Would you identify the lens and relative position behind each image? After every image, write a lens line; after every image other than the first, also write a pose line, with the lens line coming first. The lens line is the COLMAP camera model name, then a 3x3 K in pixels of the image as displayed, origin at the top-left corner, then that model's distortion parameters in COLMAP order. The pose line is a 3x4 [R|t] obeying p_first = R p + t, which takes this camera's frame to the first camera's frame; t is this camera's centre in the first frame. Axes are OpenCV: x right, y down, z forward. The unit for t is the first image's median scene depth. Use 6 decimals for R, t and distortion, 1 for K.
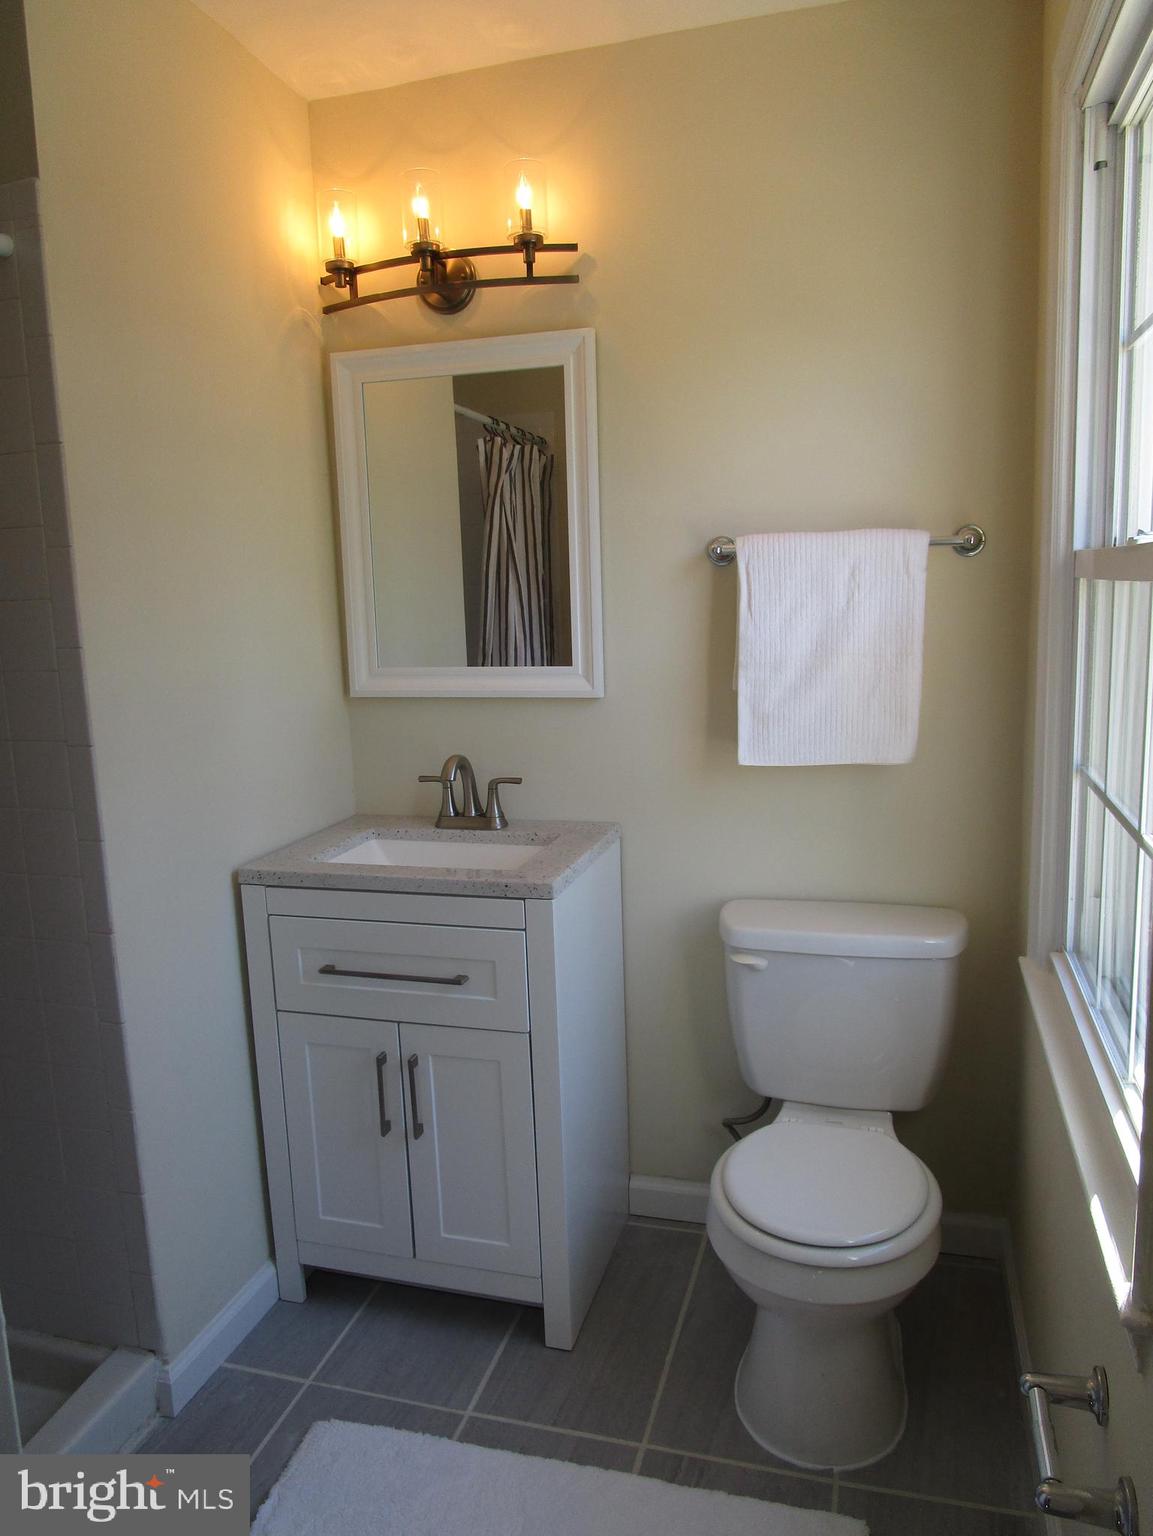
lens RADIAL K [[1074.7, 0, 572.6], [0, 1074.7, 765.7], [0, 0, 1]] dist [-0.030360, -0.003388]
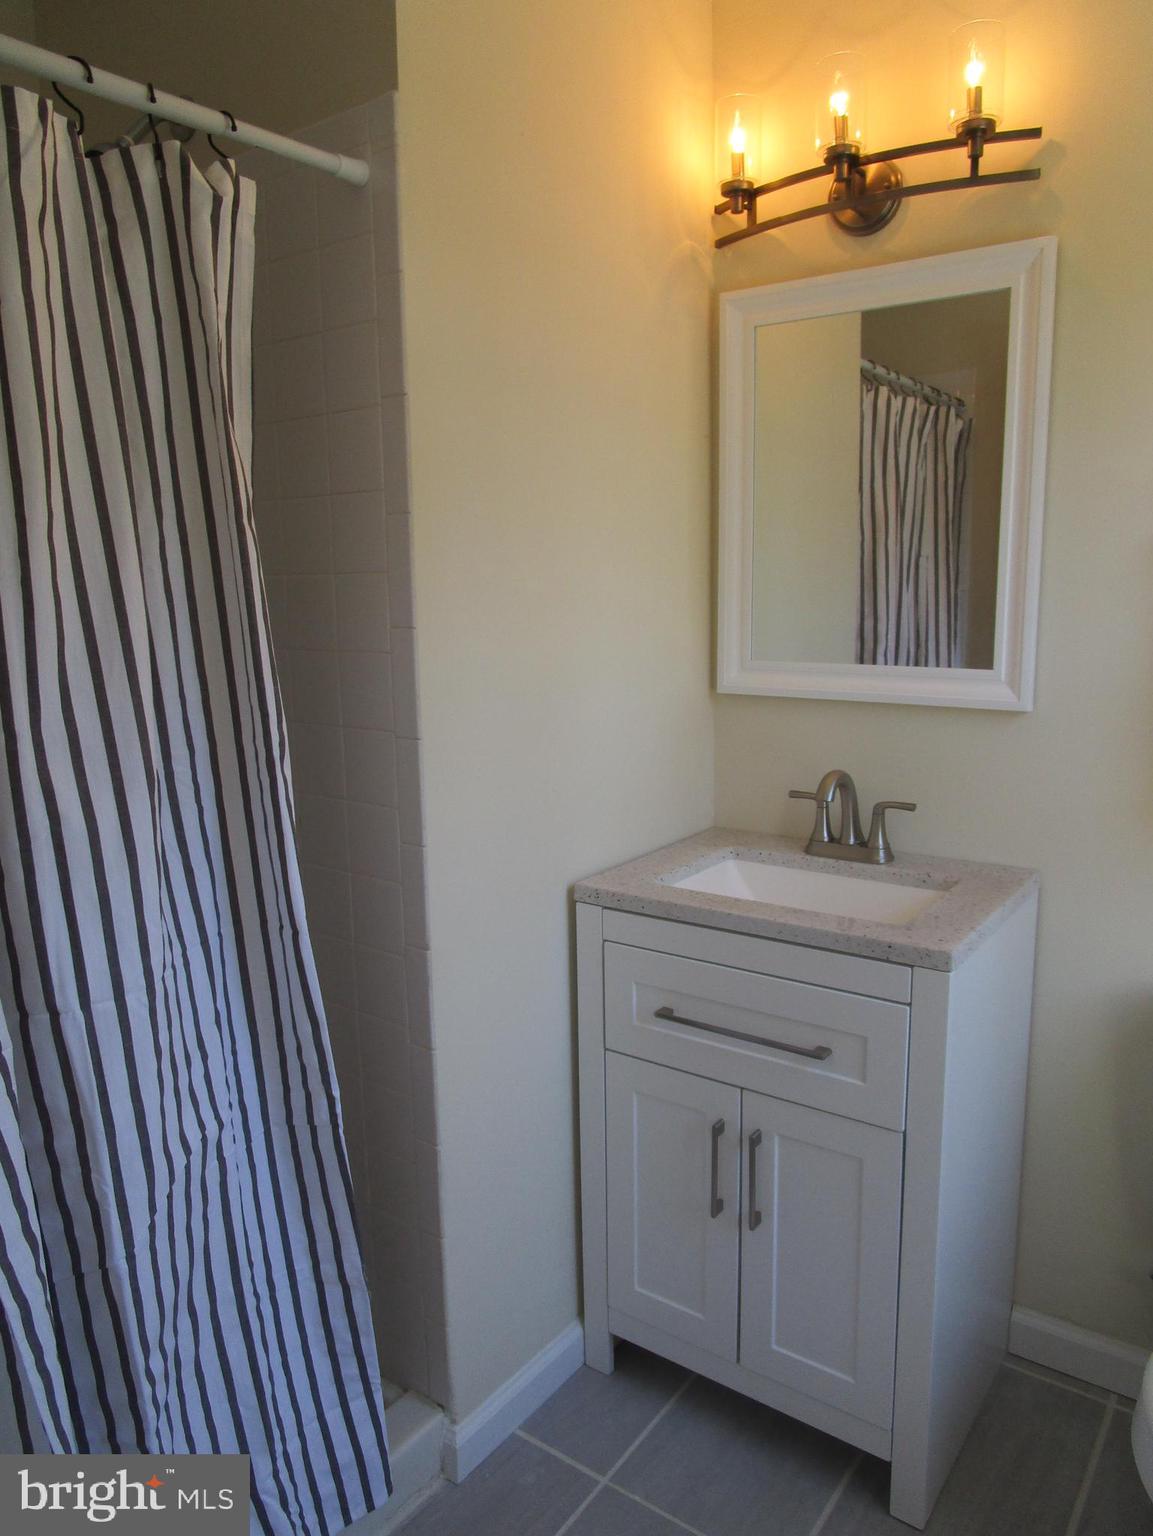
lens RADIAL K [[1074.7, 0, 572.6], [0, 1074.7, 765.7], [0, 0, 1]] dist [-0.030360, -0.003388]
pose [[0.939410, 0.074329, -0.334639, -0.024354], [-0.069497, 0.997233, 0.026409, -0.022781], [0.335676, -0.001553, 0.941976, 0.160319]]
